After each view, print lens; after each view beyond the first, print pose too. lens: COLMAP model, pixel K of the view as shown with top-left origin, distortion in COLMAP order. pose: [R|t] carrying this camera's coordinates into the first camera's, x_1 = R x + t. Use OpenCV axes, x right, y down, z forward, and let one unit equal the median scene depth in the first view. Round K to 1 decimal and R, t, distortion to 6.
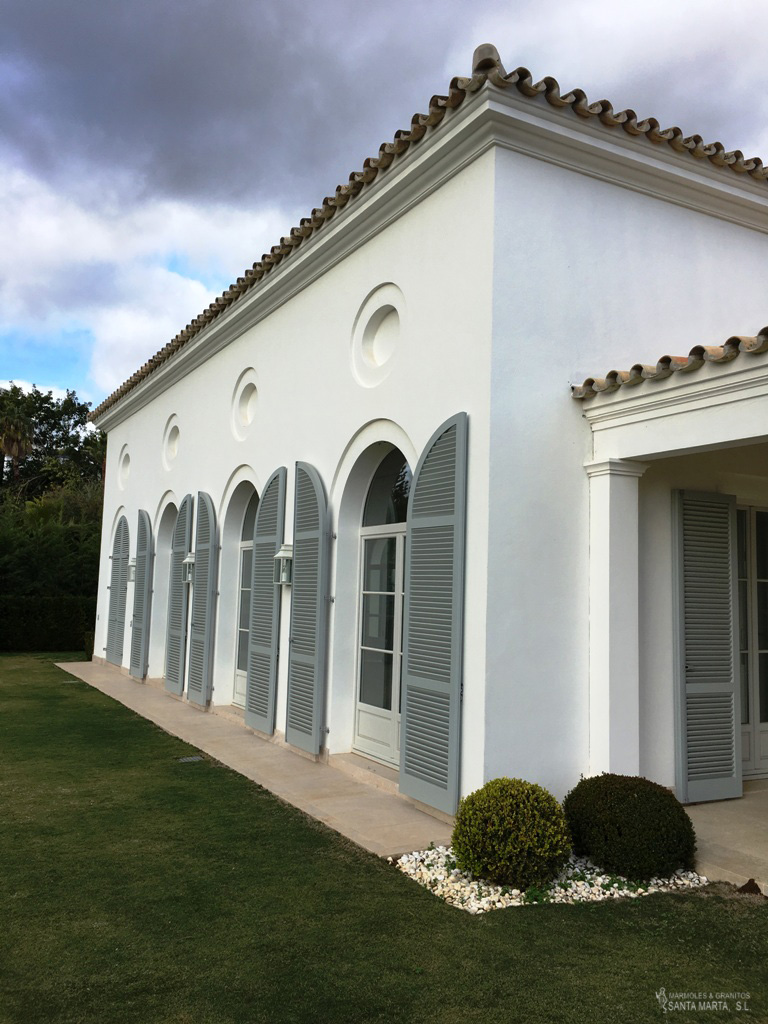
lens RADIAL K [[860.5, 0, 384.0], [0, 860.5, 512.0], [0, 0, 1]] dist [0.007940, -0.000357]
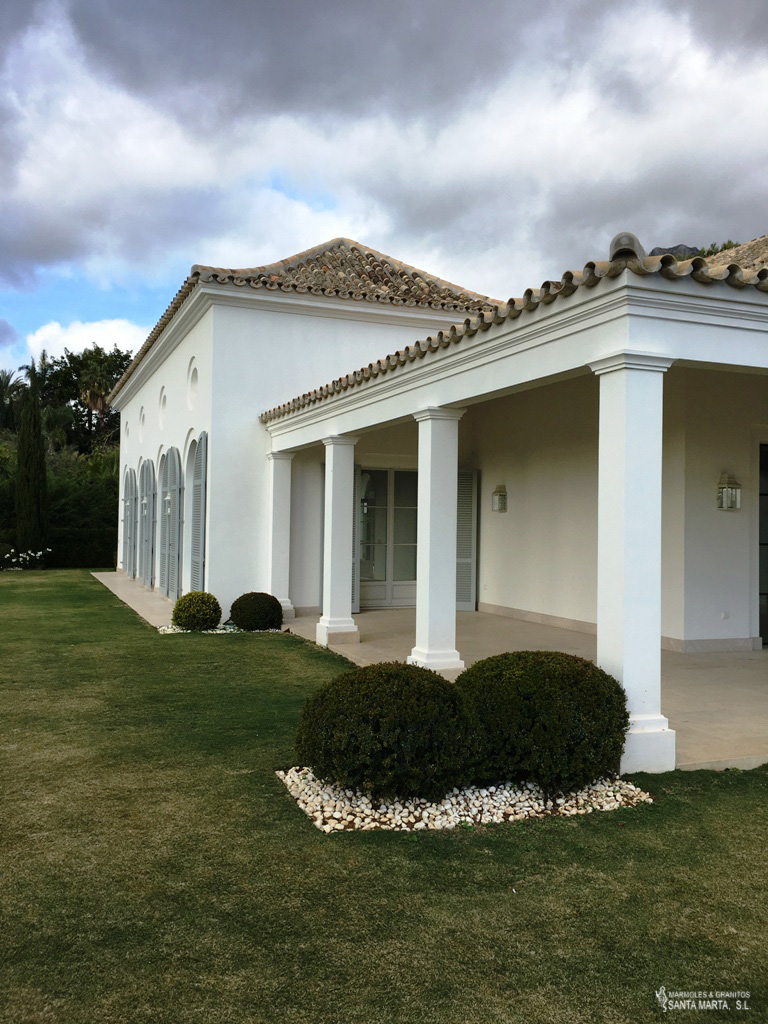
lens RADIAL K [[860.5, 0, 384.0], [0, 860.5, 512.0], [0, 0, 1]] dist [0.007940, -0.000357]
pose [[0.994161, -0.009980, -0.107448, 0.209884], [0.017612, 0.997369, 0.070318, -0.015597], [0.106464, -0.071800, 0.991721, -0.297790]]
